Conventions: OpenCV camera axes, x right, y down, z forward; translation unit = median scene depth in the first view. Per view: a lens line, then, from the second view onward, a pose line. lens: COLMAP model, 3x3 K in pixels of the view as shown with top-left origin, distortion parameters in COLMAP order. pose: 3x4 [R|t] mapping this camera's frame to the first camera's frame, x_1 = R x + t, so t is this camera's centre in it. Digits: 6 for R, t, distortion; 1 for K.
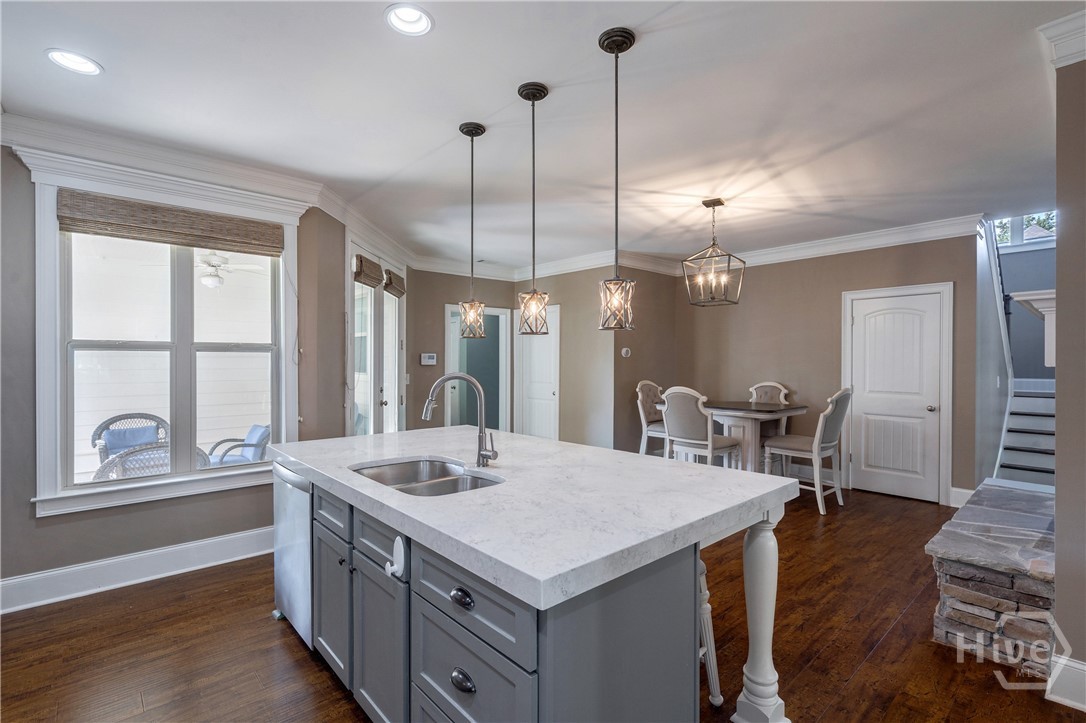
lens RADIAL K [[496.1, 0, 541.9], [0, 496.1, 367.8], [0, 0, 1]] dist [0.000727, -0.000329]
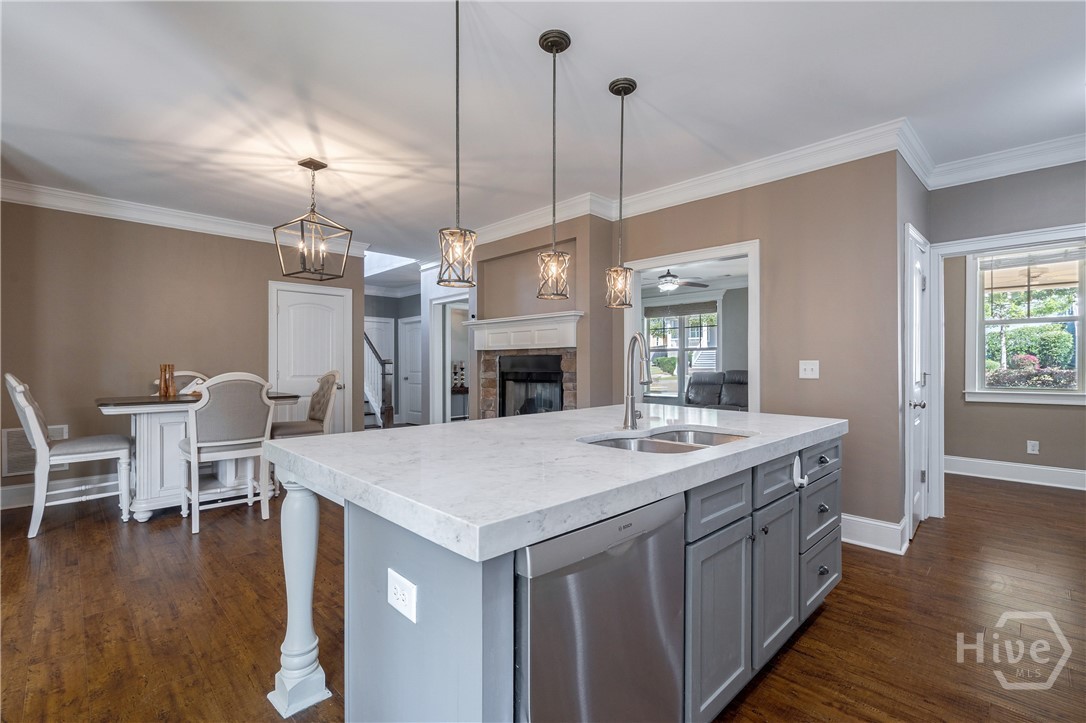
lens RADIAL K [[496.1, 0, 544.7], [0, 496.1, 362.1], [0, 0, 1]] dist [0.000727, -0.000329]
pose [[-0.050226, 0.008043, 0.998705, -0.600867], [0.021129, 0.999752, -0.006989, 0.045868], [-0.998514, 0.020751, -0.050384, 0.654507]]
